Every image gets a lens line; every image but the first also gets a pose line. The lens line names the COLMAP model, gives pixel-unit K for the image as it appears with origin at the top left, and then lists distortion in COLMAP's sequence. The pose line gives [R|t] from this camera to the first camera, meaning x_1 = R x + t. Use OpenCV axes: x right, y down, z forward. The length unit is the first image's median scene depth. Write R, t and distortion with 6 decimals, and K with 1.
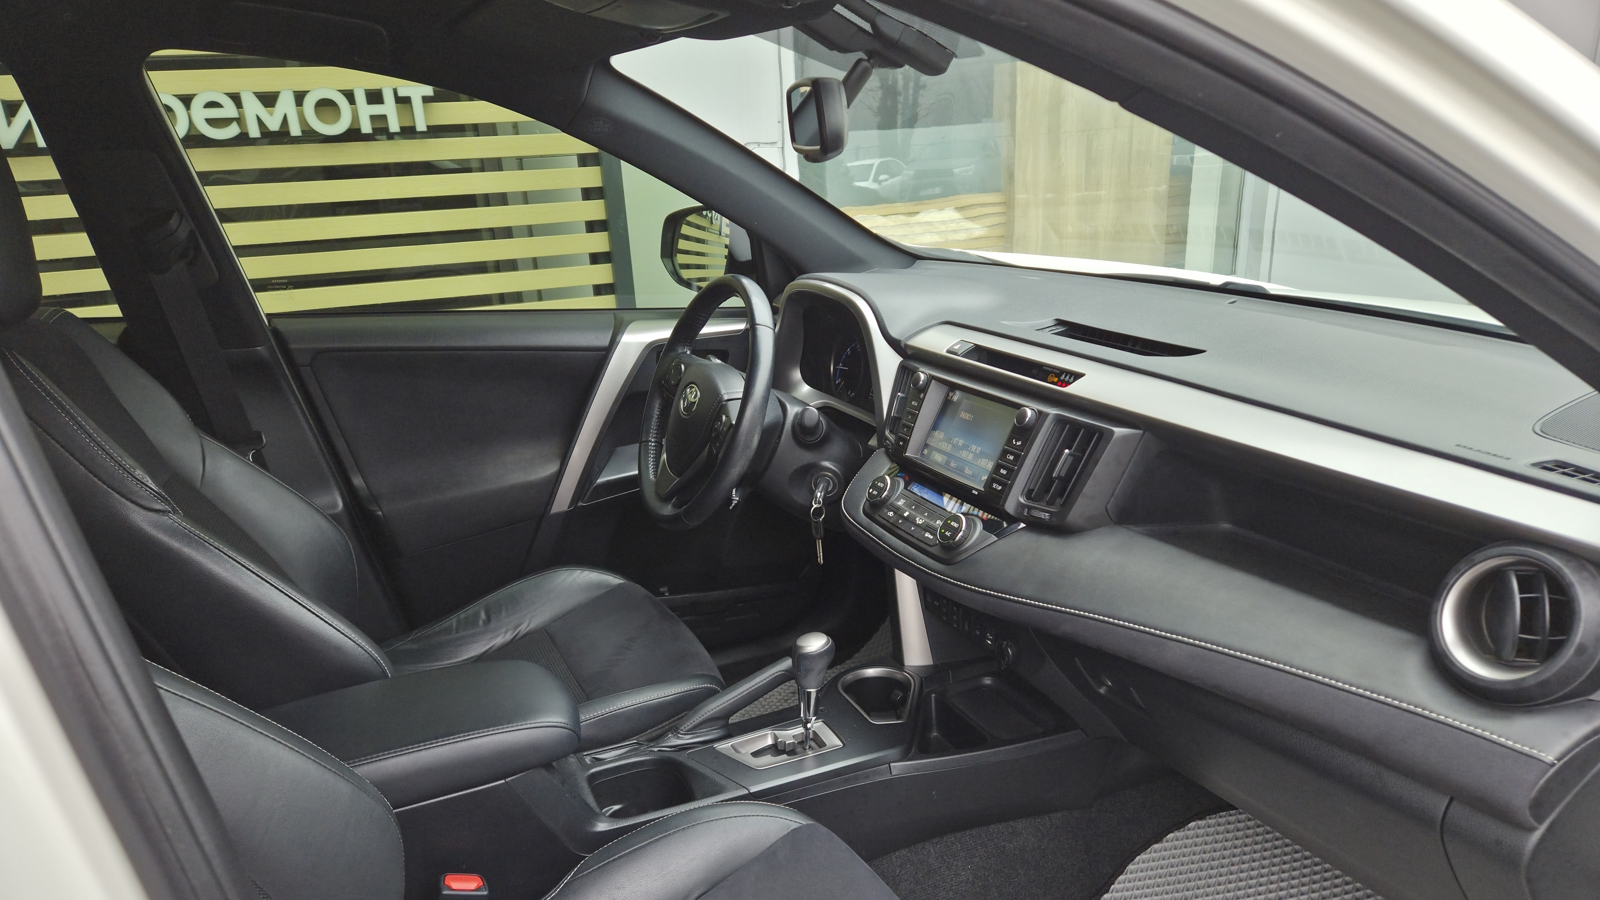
lens RADIAL K [[1053.1, 0, 801.0], [0, 1053.1, 581.4], [0, 0, 1]] dist [0.002331, -0.024688]
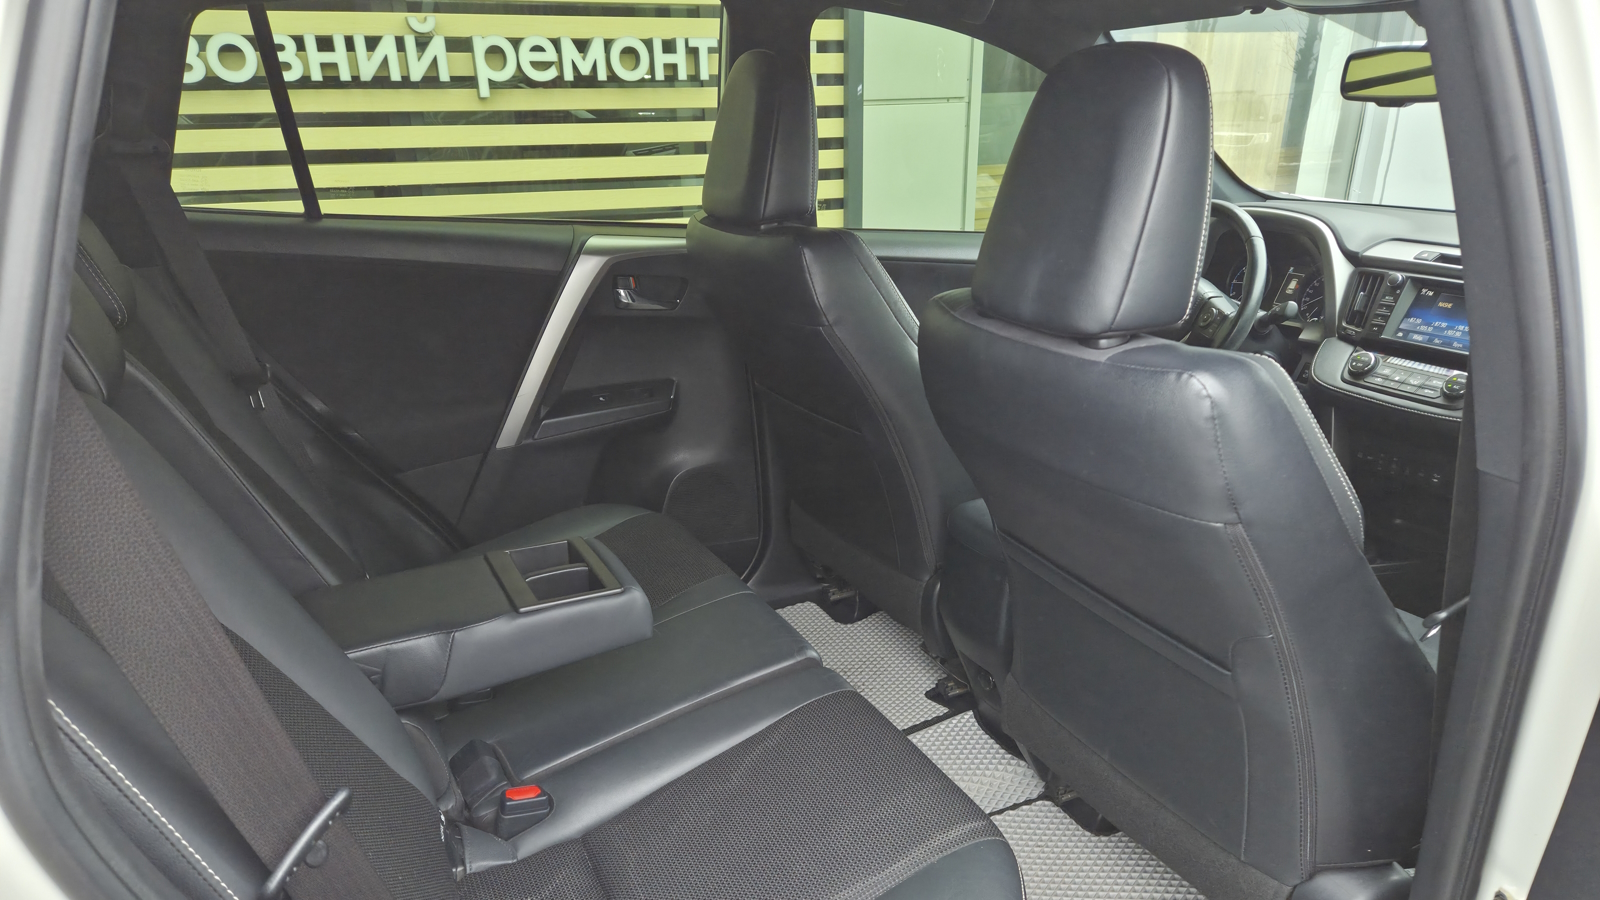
lens RADIAL K [[1049.8, 0, 799.6], [0, 1049.8, 601.0], [0, 0, 1]] dist [0.006872, 0.002616]
pose [[0.999606, 0.015119, 0.023668, -0.296342], [-0.016181, 0.998841, 0.045337, 0.073435], [-0.022955, -0.045702, 0.998691, -0.145077]]
